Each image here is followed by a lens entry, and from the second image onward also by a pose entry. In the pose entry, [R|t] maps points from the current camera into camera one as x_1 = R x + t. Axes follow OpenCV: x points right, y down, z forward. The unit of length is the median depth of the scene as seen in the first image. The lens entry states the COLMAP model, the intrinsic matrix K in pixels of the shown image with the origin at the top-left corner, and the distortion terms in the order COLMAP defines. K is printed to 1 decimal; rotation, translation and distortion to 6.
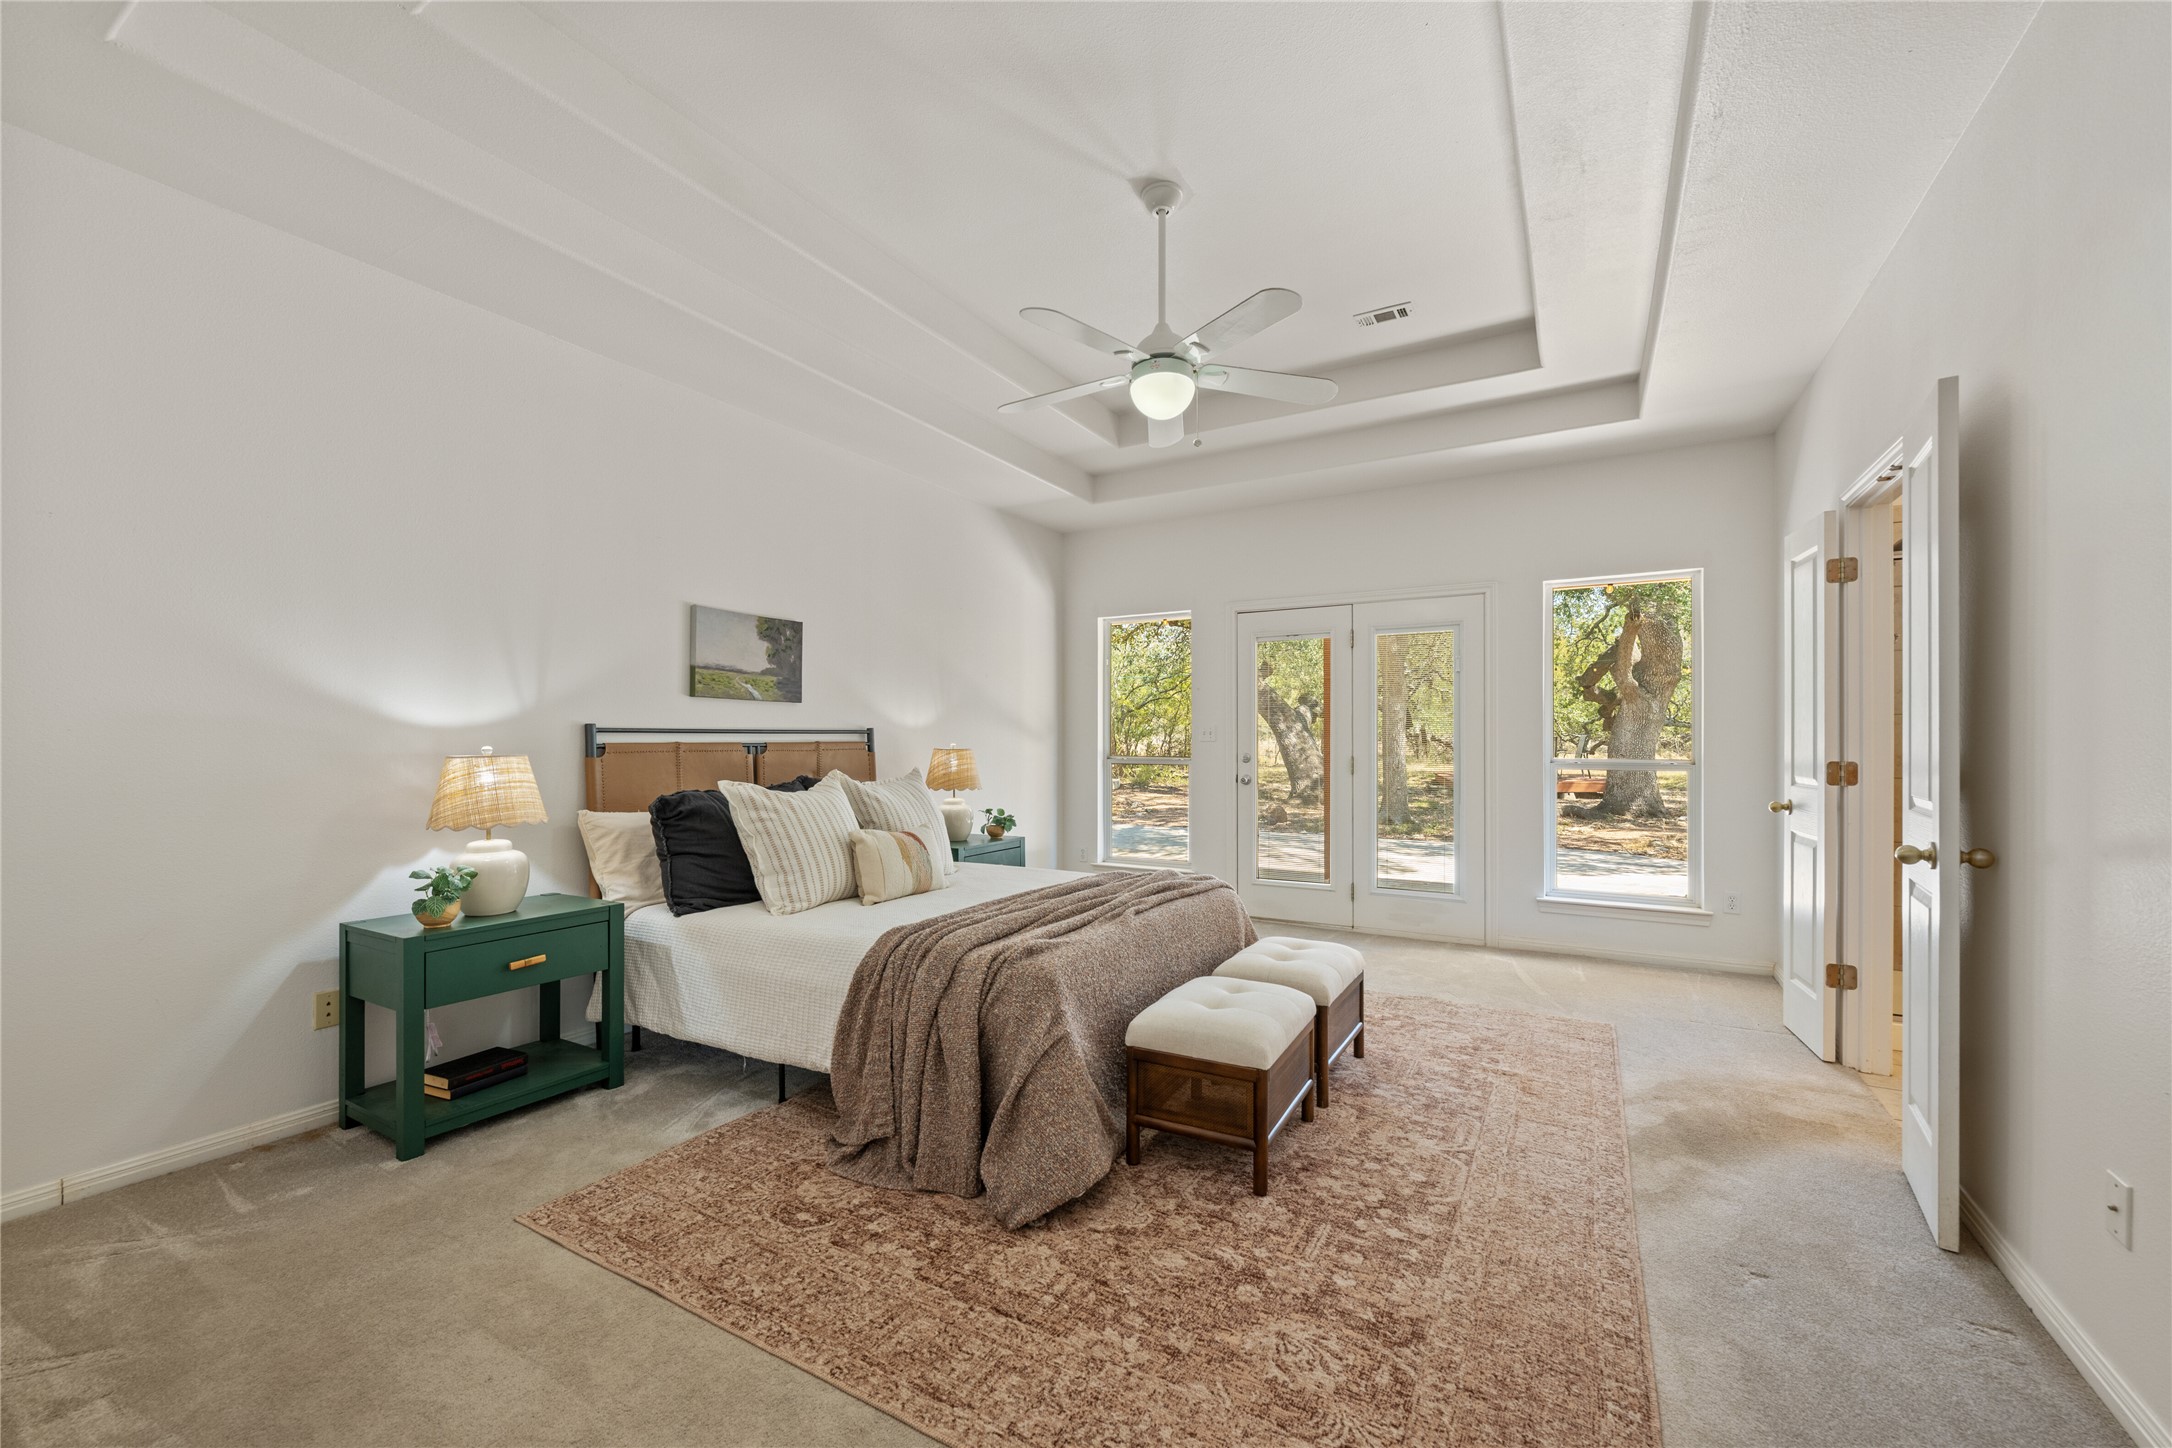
lens RADIAL K [[860.4, 0, 1102.3], [0, 860.4, 735.9], [0, 0, 1]] dist [-0.004699, -0.000044]
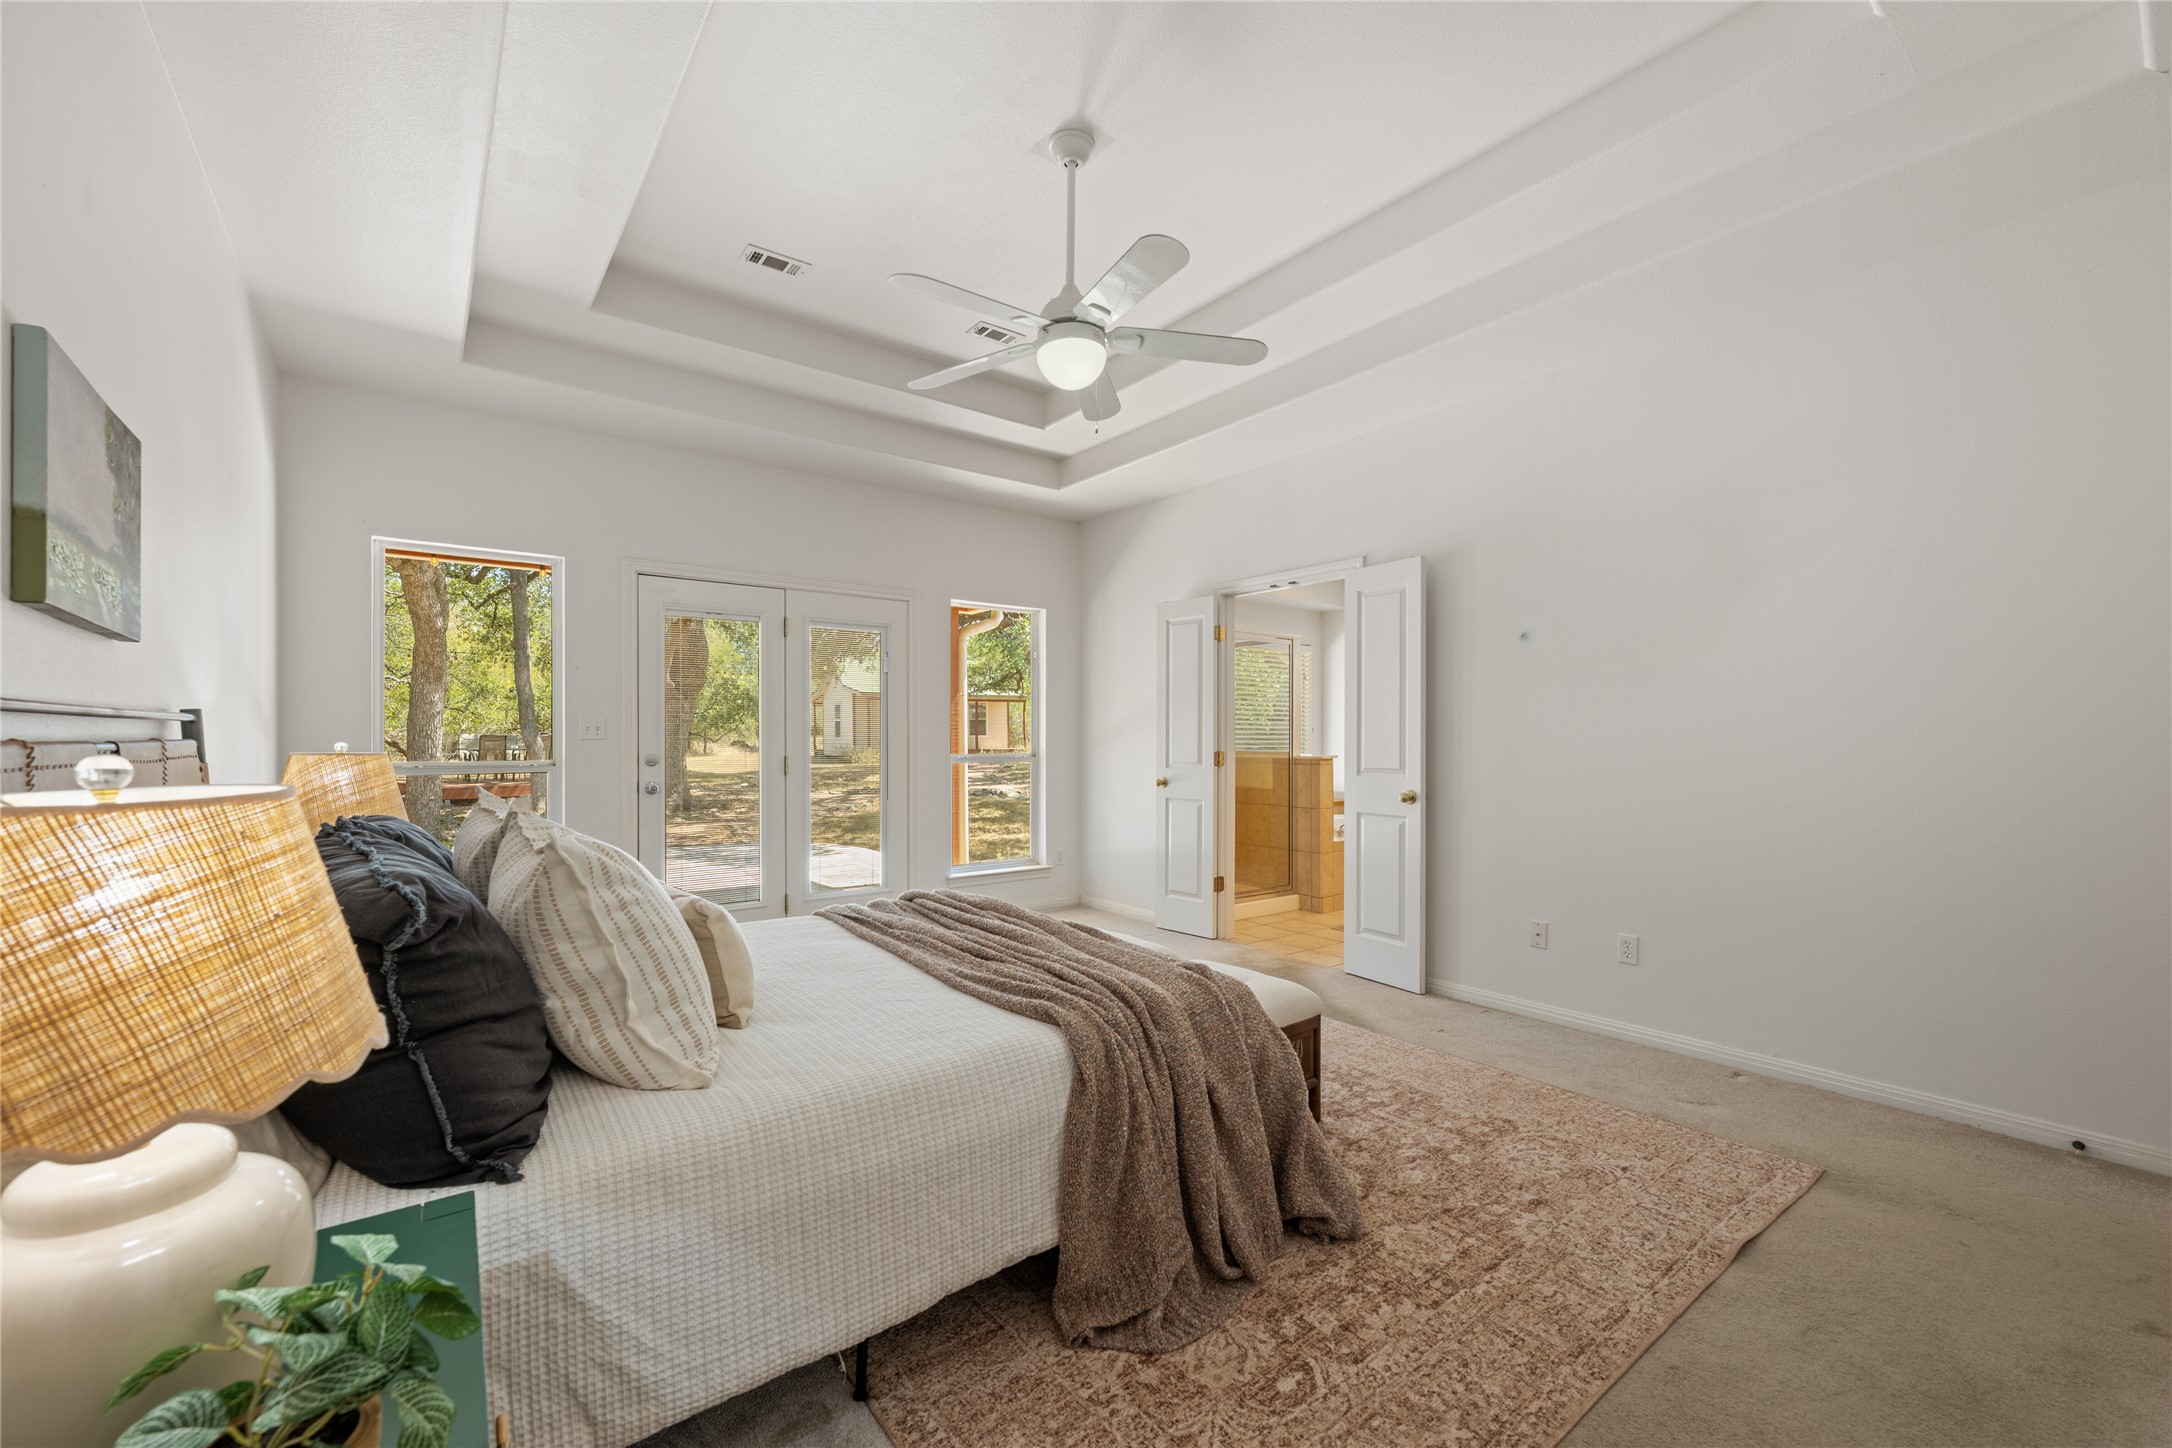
lens RADIAL K [[860.4, 0, 1097.4], [0, 860.4, 733.0], [0, 0, 1]] dist [-0.004699, -0.000044]
pose [[0.392082, 0.006635, 0.919906, -1.113580], [-0.005514, 0.999973, -0.004863, 0.006720], [-0.919914, -0.003165, 0.392108, 0.881707]]
